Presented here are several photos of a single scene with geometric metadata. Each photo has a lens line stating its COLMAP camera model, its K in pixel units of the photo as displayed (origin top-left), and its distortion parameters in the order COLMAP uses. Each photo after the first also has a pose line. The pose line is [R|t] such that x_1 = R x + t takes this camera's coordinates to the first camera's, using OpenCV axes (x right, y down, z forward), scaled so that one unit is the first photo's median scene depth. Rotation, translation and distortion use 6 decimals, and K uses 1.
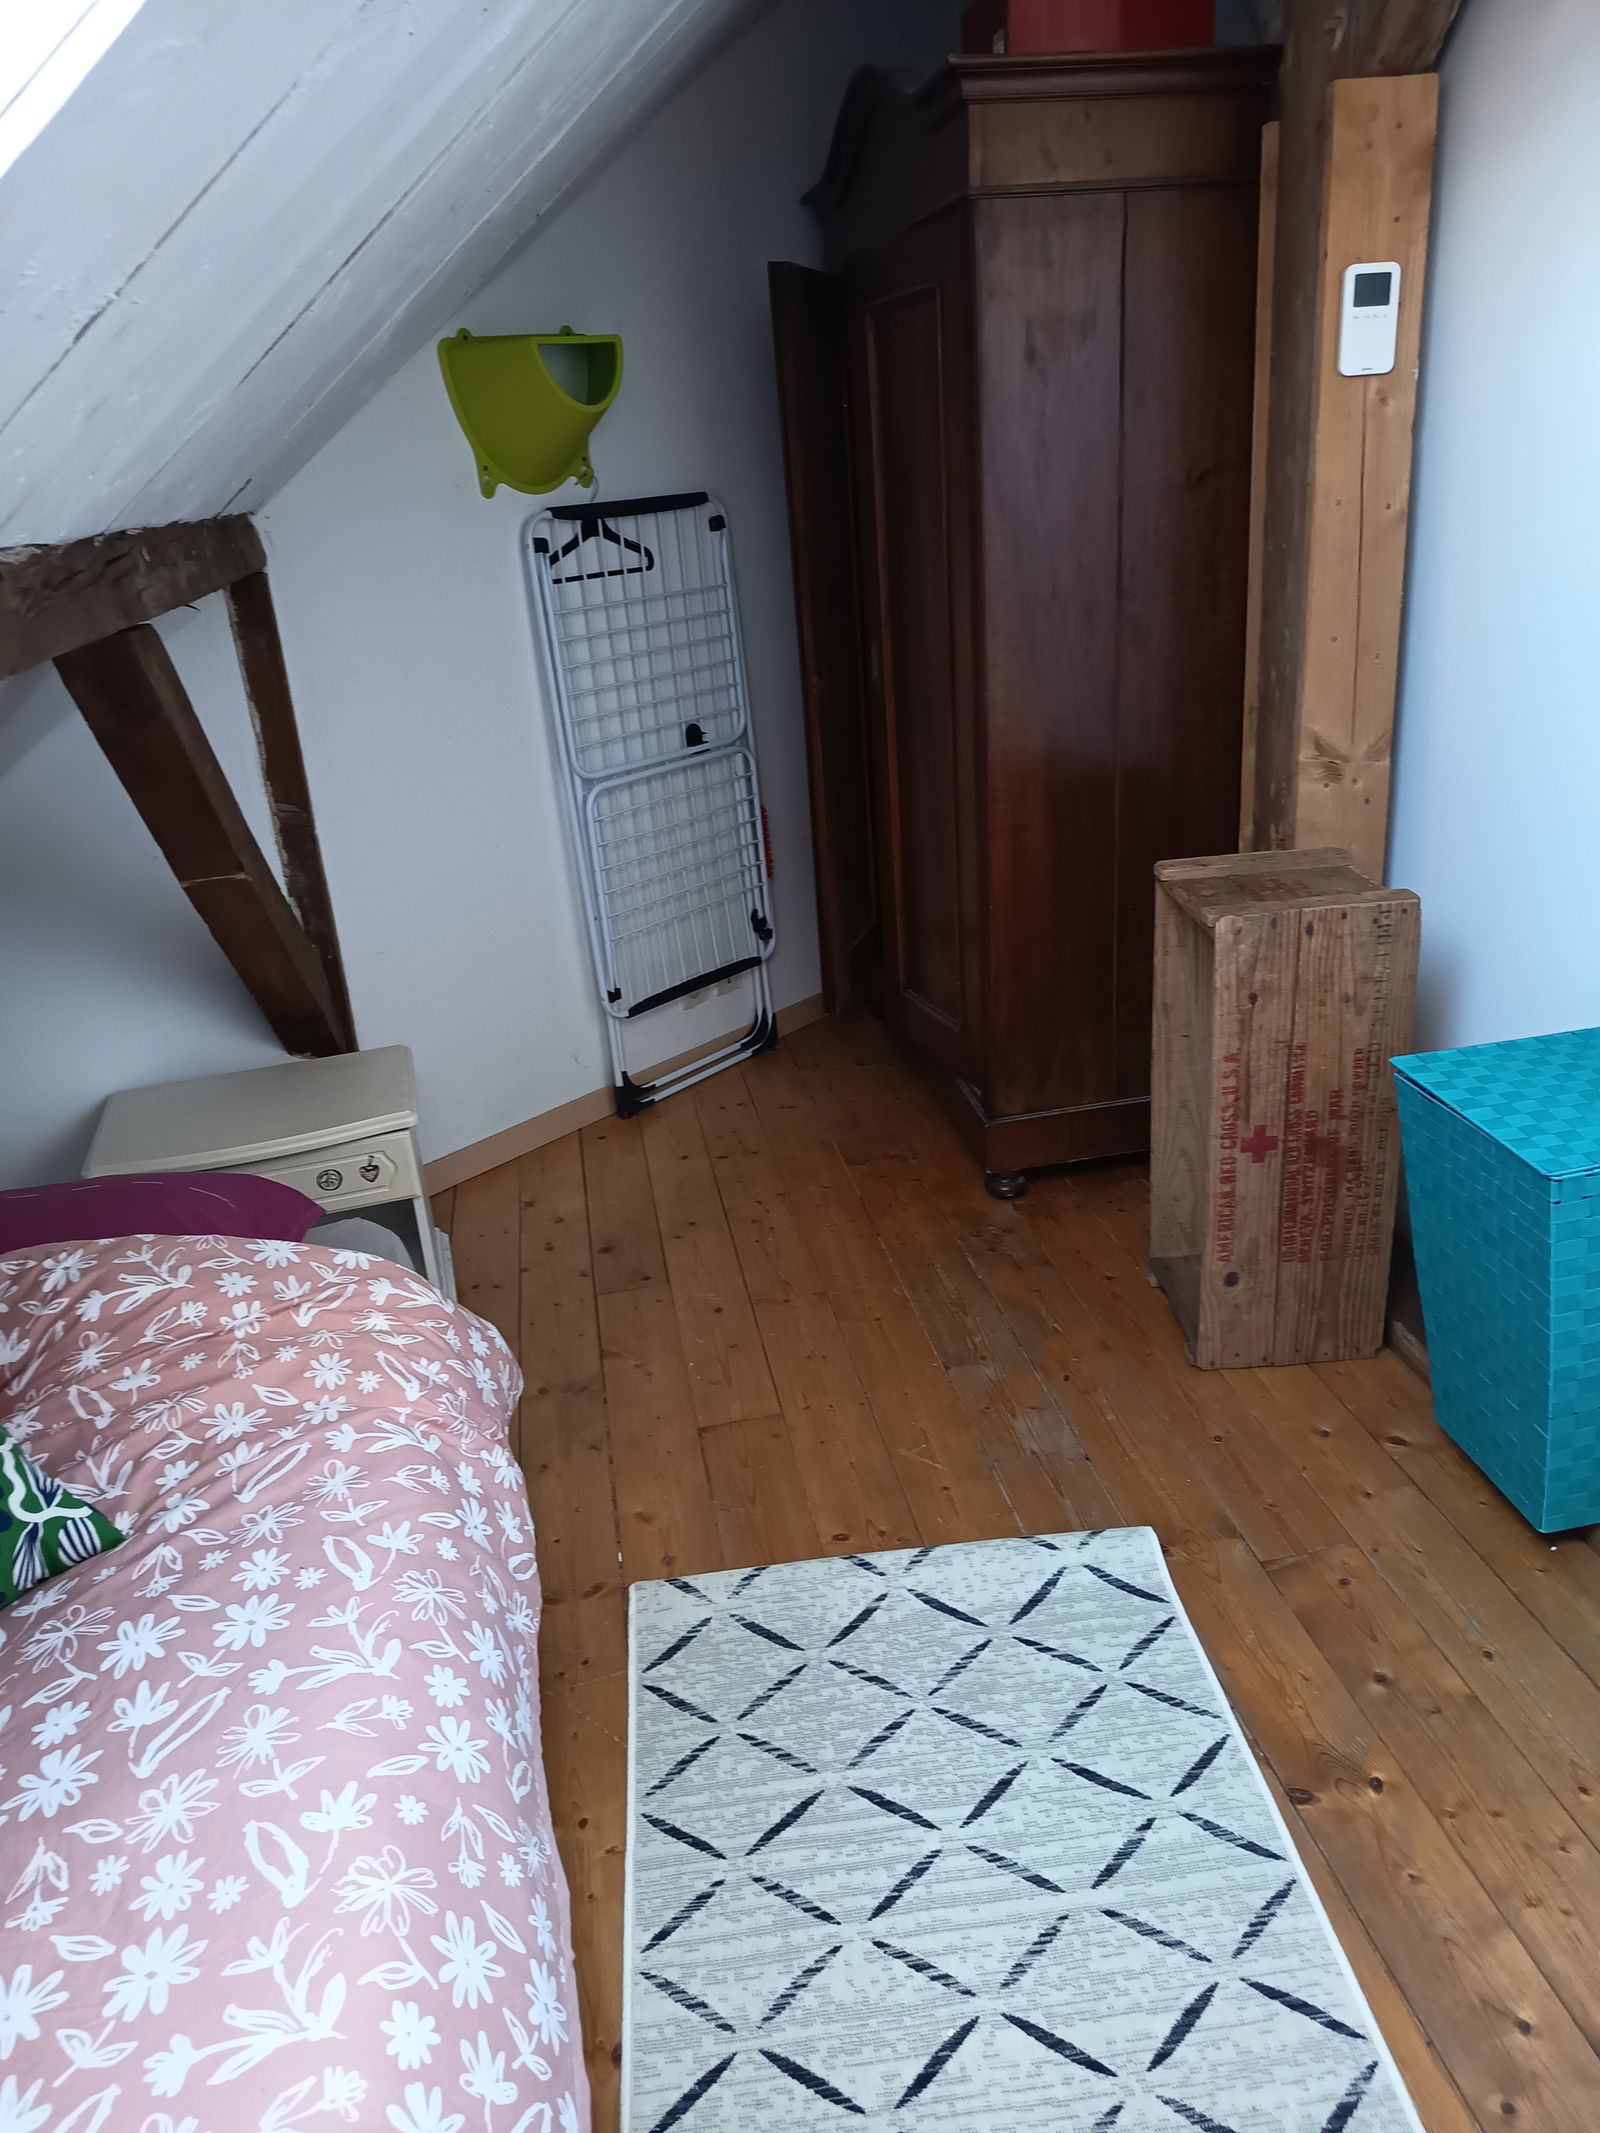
lens RADIAL K [[1486.5, 0, 790.0], [0, 1486.5, 1064.5], [0, 0, 1]] dist [0.028115, -0.044896]
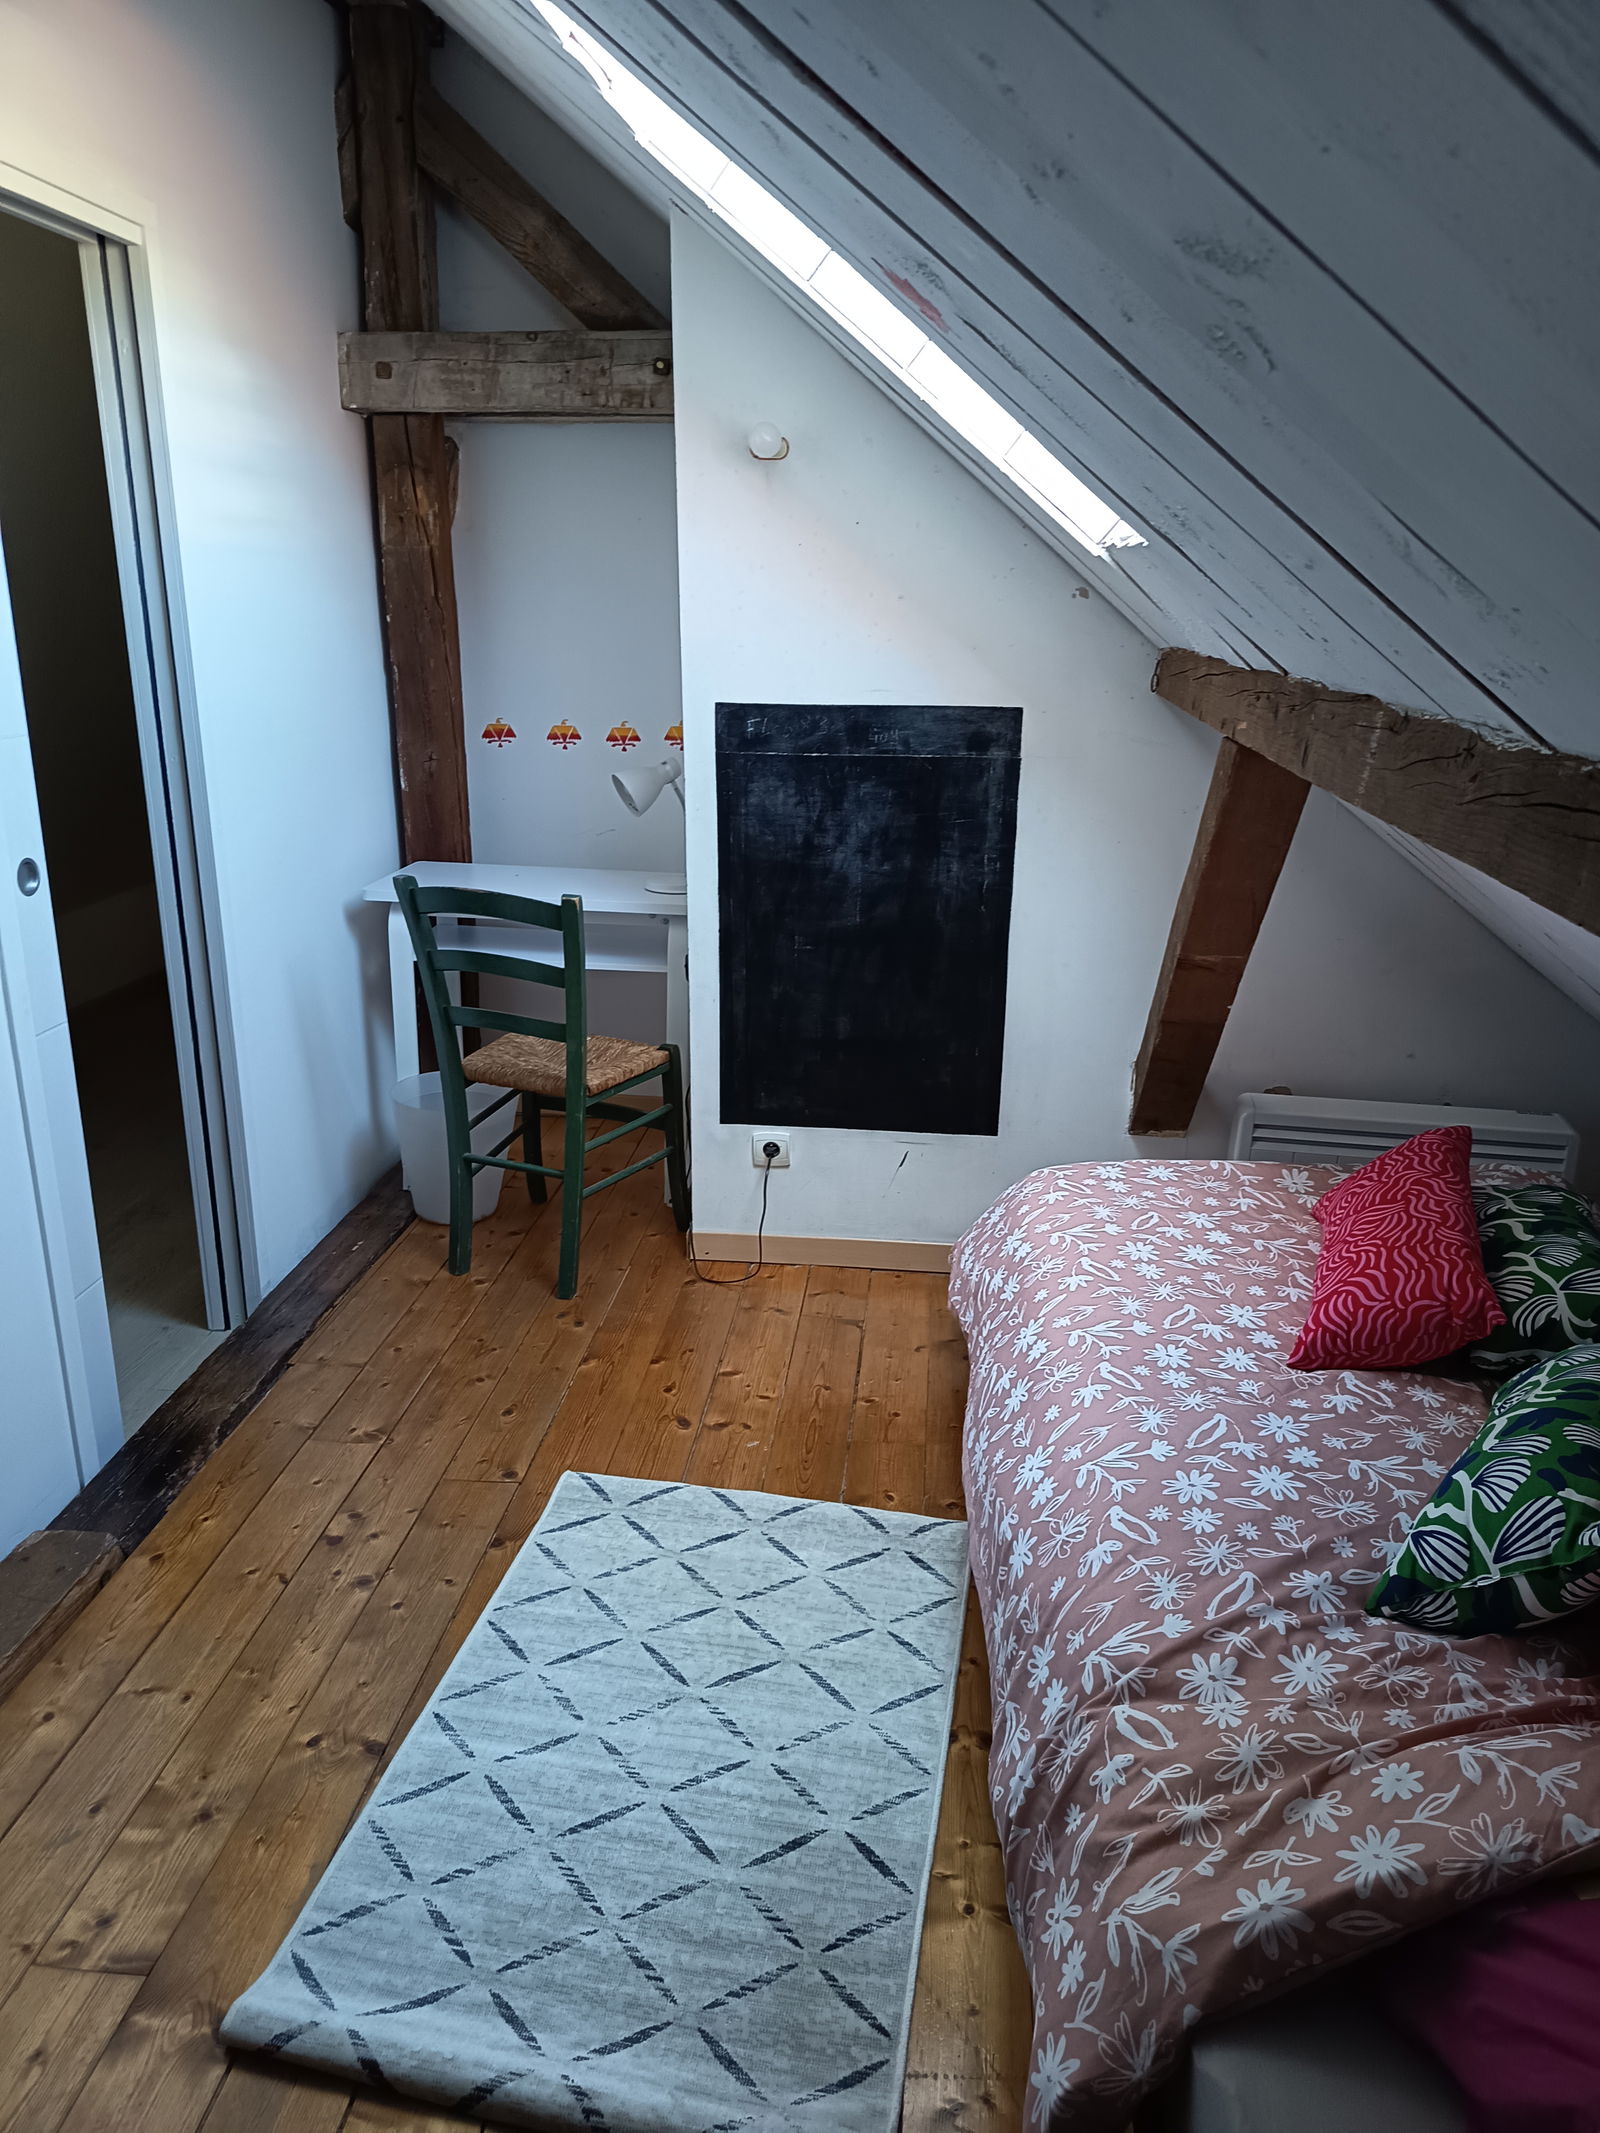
lens RADIAL K [[1429.9, 0, 837.9], [0, 1429.9, 1068.7], [0, 0, 1]] dist [-0.000126, -0.035402]
pose [[-0.967040, -0.018881, 0.253924, -0.300147], [0.150445, 0.762193, 0.629625, -0.593468], [-0.205427, 0.647074, -0.734231, 1.407357]]
